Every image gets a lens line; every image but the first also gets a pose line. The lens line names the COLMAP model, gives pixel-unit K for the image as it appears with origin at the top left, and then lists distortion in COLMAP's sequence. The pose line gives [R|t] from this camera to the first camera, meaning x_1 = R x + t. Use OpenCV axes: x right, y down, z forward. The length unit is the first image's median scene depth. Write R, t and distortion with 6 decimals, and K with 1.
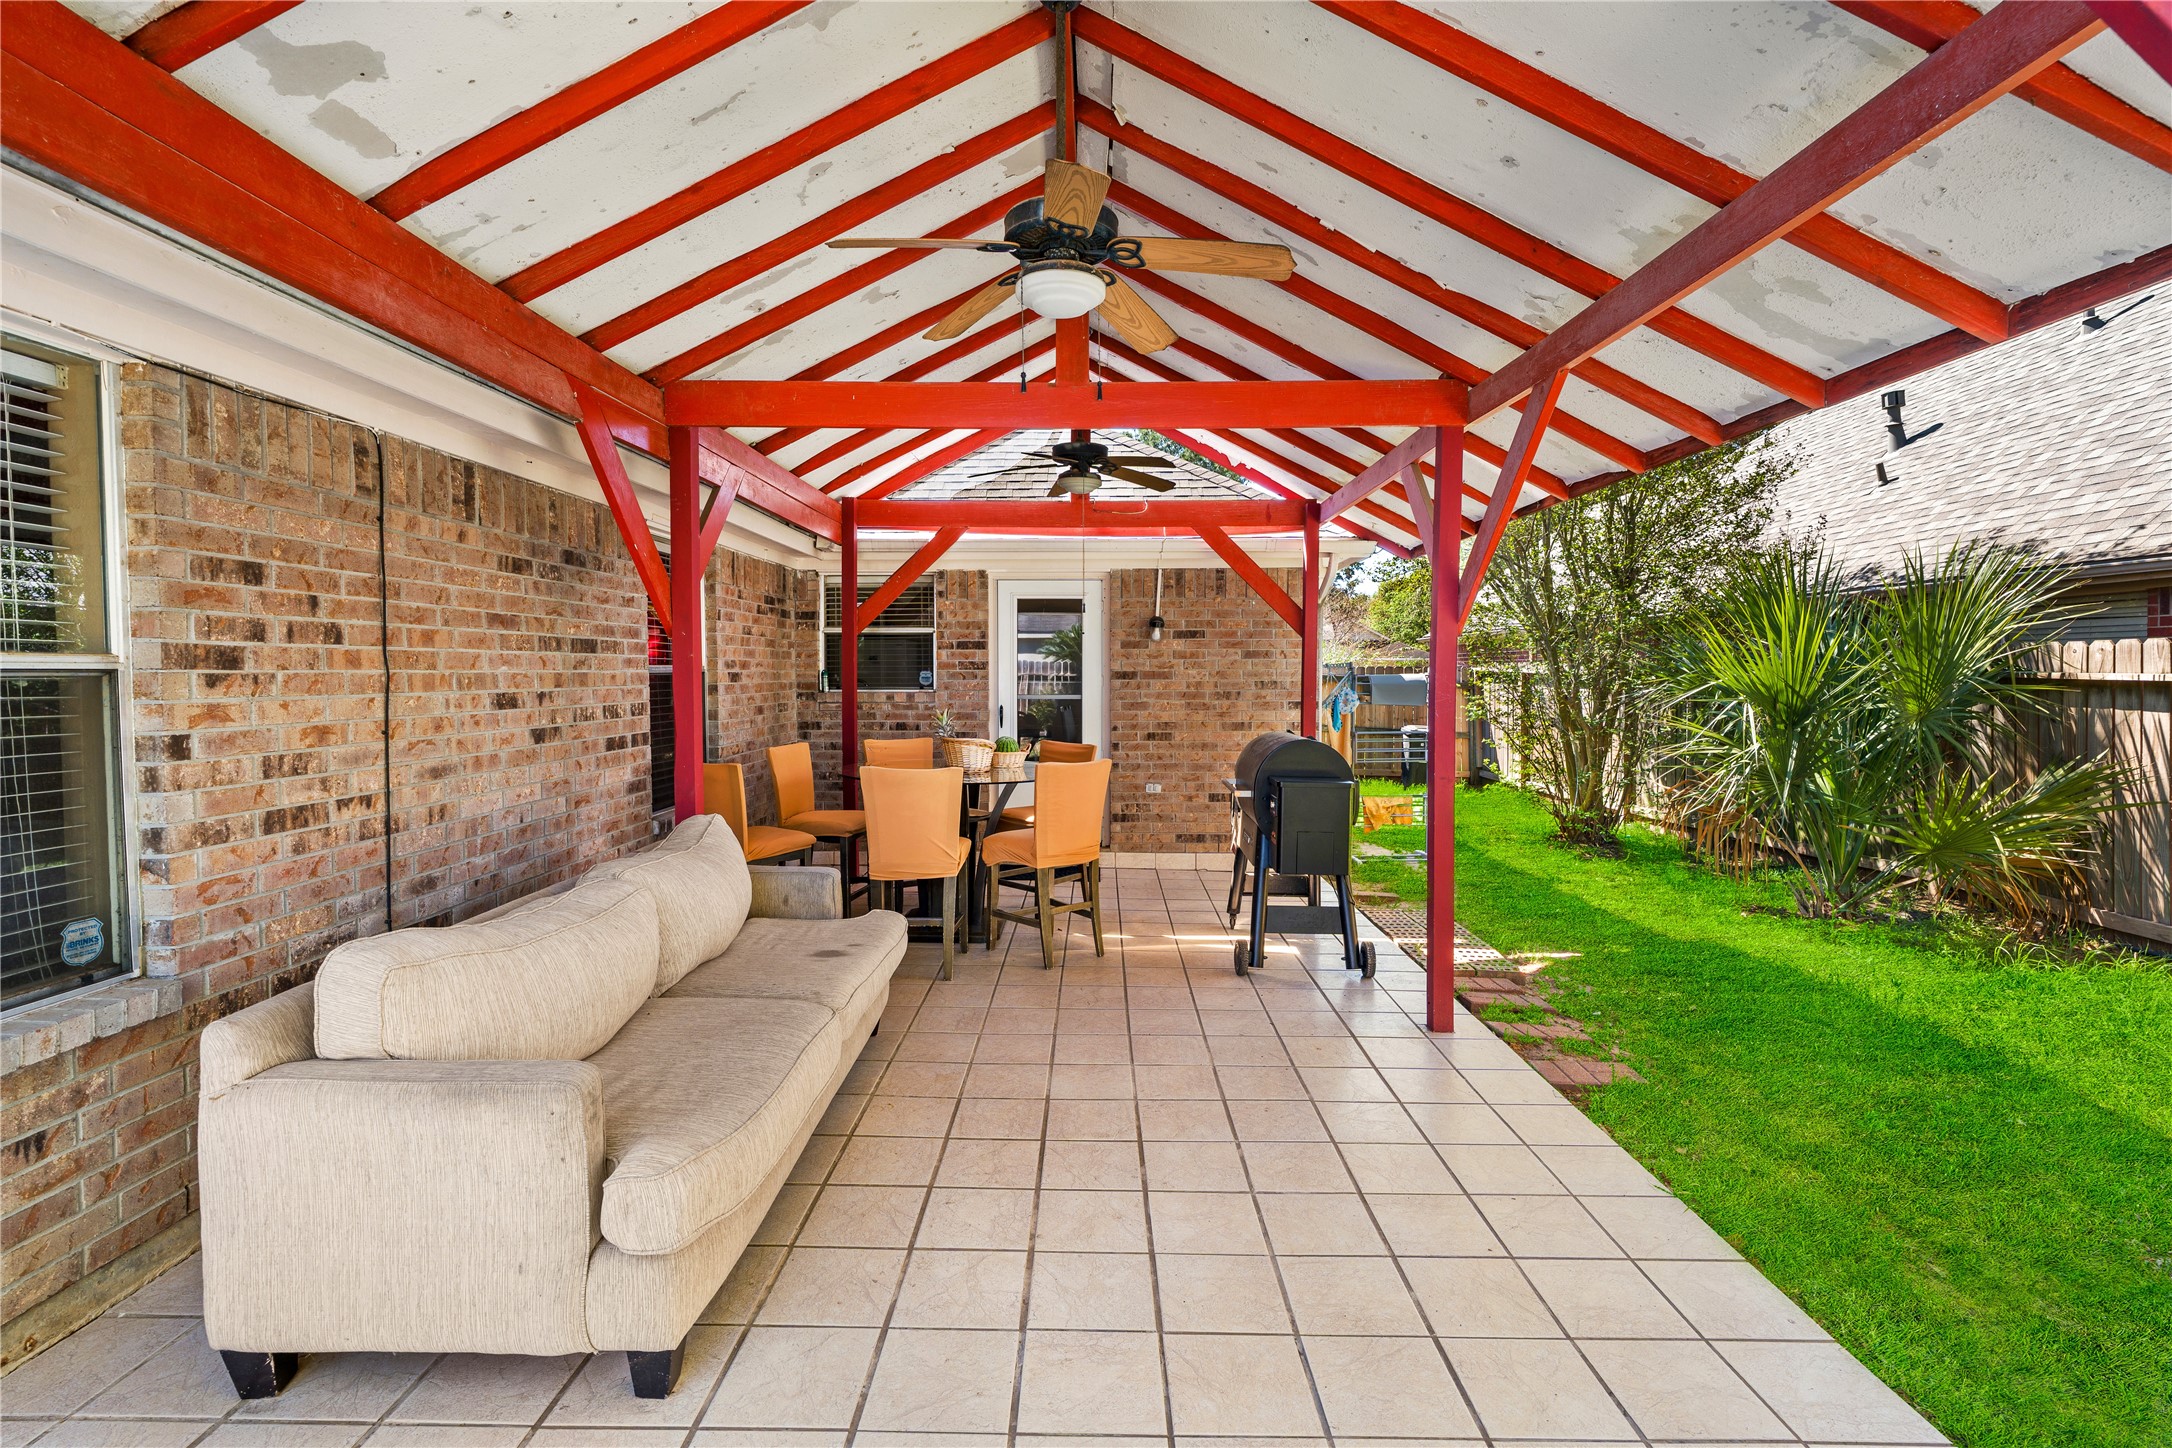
lens RADIAL K [[968.1, 0, 1083.6], [0, 968.1, 713.2], [0, 0, 1]] dist [0.001731, 0.000173]
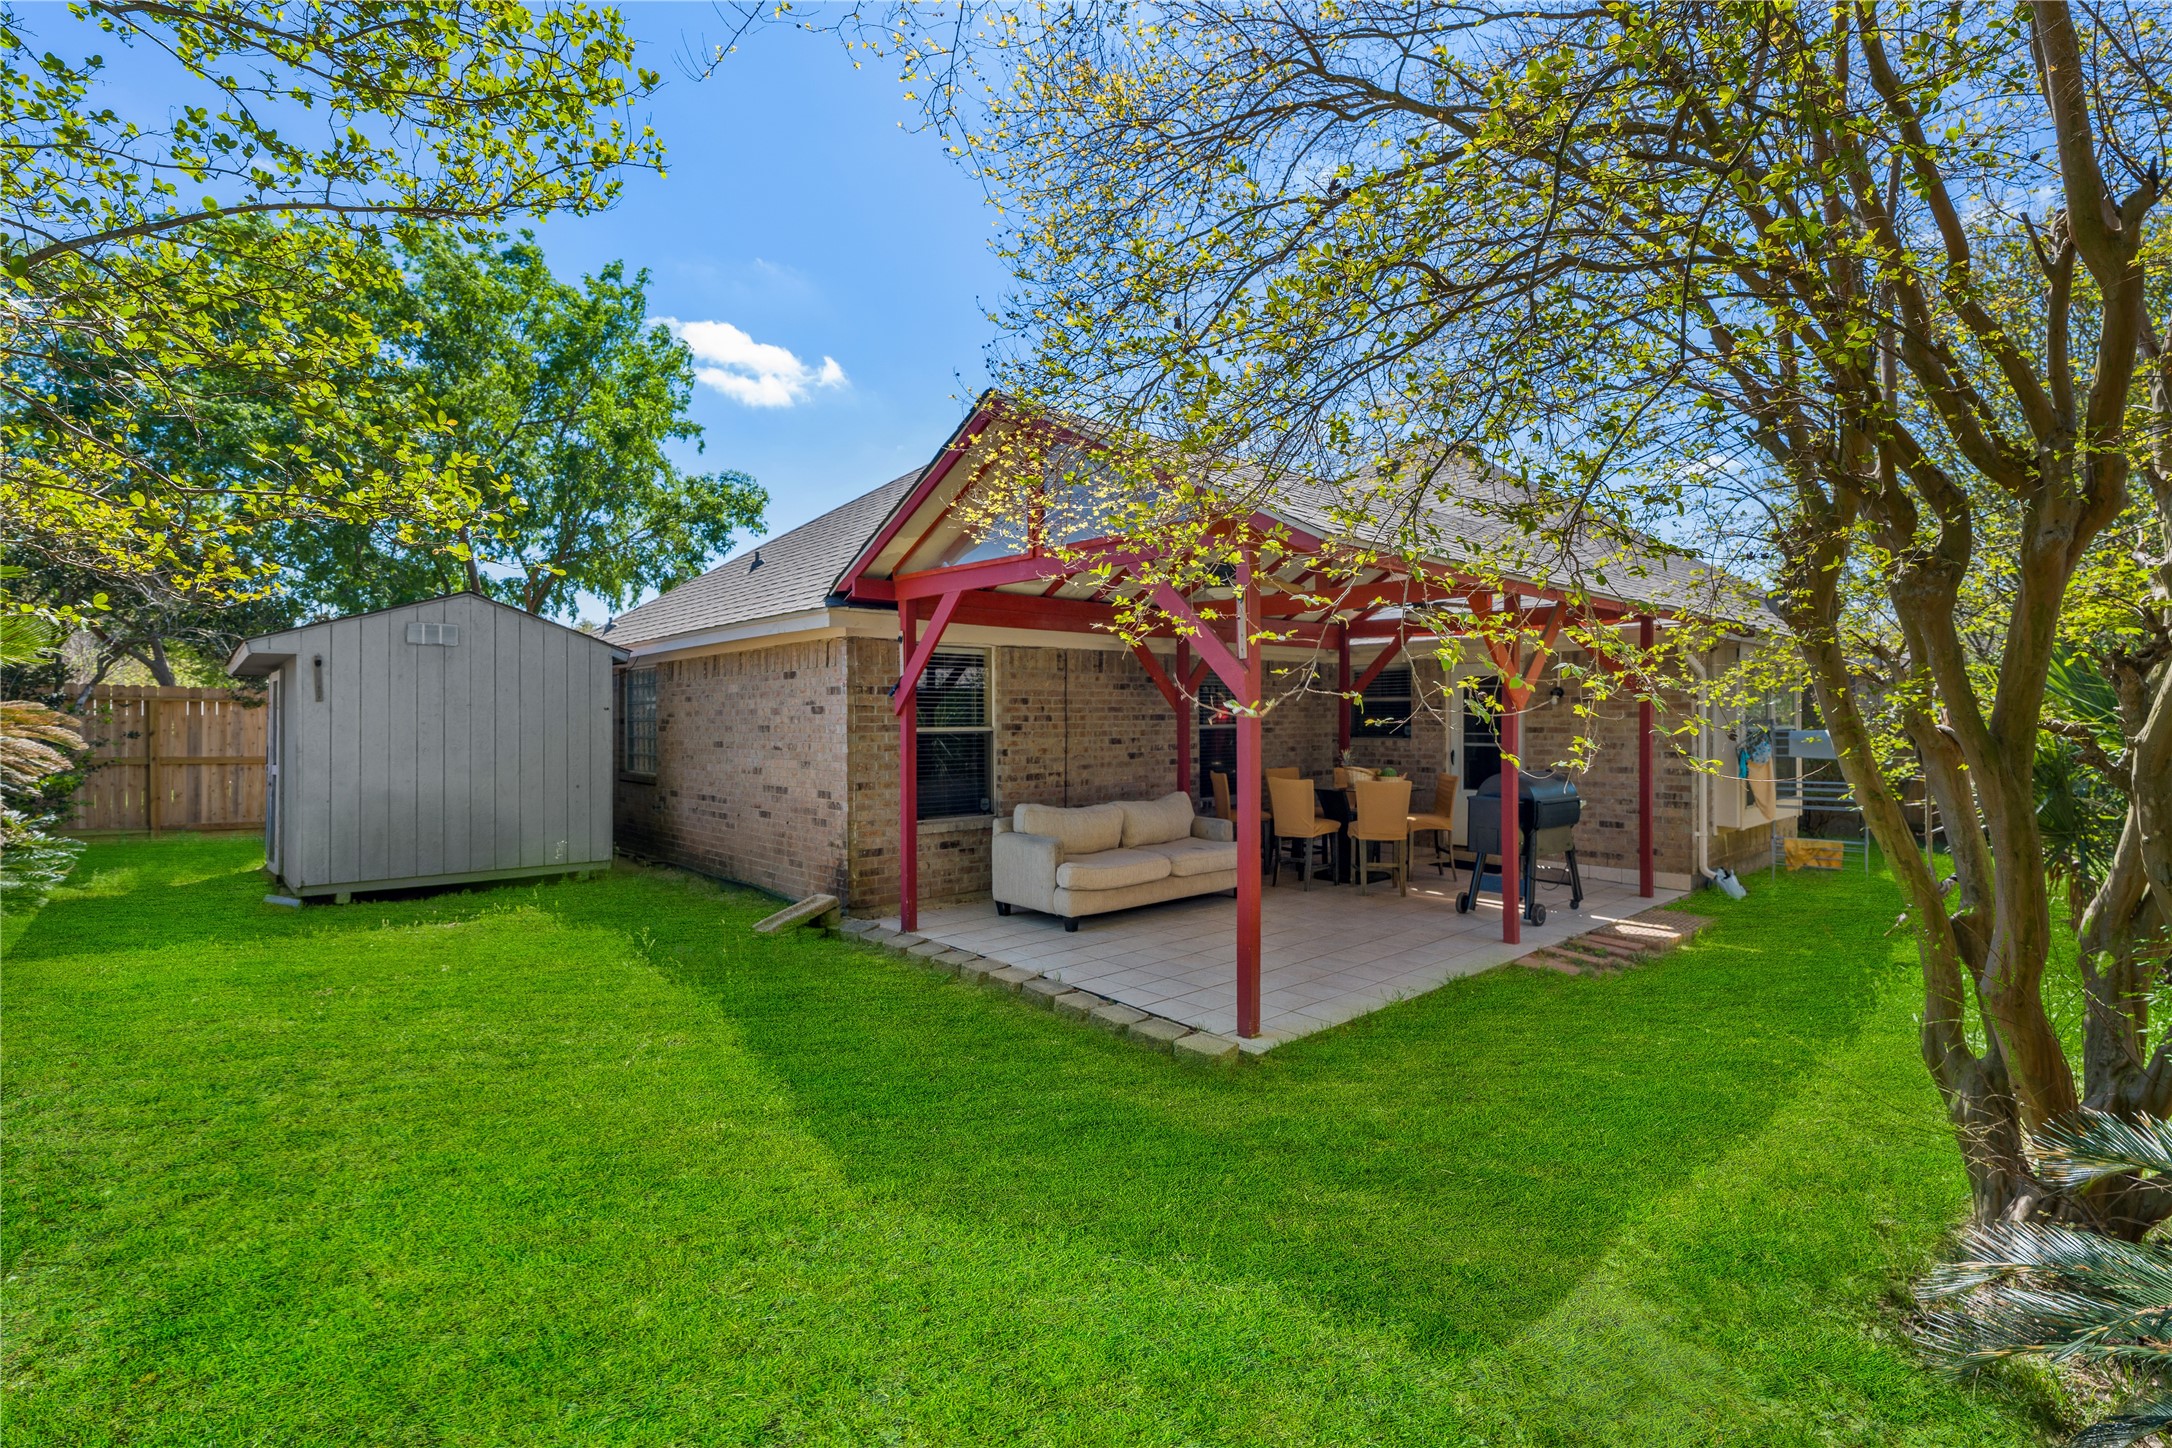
lens RADIAL K [[968.1, 0, 1085.4], [0, 968.1, 720.9], [0, 0, 1]] dist [0.001731, 0.000173]
pose [[0.678879, -0.001691, -0.734248, 1.733213], [-0.026003, 0.999315, -0.026344, 0.004185], [0.733789, 0.036977, 0.678370, -1.104981]]
